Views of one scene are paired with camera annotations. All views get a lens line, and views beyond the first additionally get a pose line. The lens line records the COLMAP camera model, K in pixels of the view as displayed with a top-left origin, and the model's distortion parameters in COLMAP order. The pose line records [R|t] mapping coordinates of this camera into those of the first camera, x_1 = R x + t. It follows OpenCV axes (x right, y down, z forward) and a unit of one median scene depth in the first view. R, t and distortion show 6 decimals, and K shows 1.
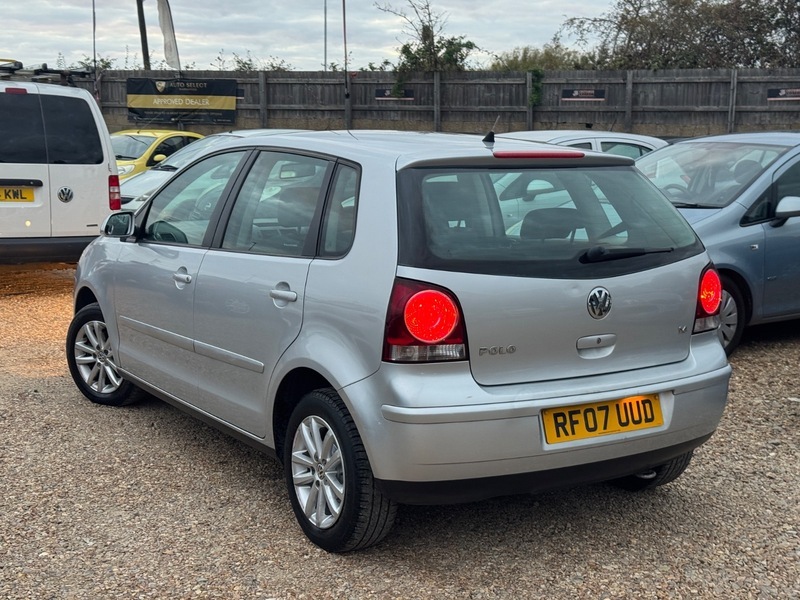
lens RADIAL K [[1137.6, 0, 397.2], [0, 1137.6, 302.2], [0, 0, 1]] dist [0.222276, -0.544383]
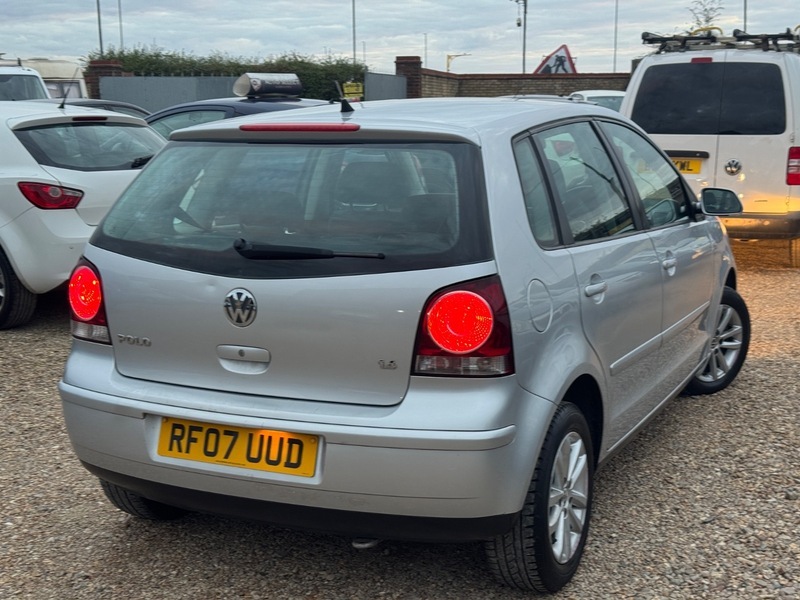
lens RADIAL K [[1115.5, 0, 398.5], [0, 1115.5, 316.5], [0, 0, 1]] dist [0.218156, -0.481306]
pose [[0.523234, 0.139632, -0.840671, 0.728934], [-0.105396, 0.989514, 0.098756, -0.067421], [0.845646, 0.036931, 0.532465, 0.530631]]
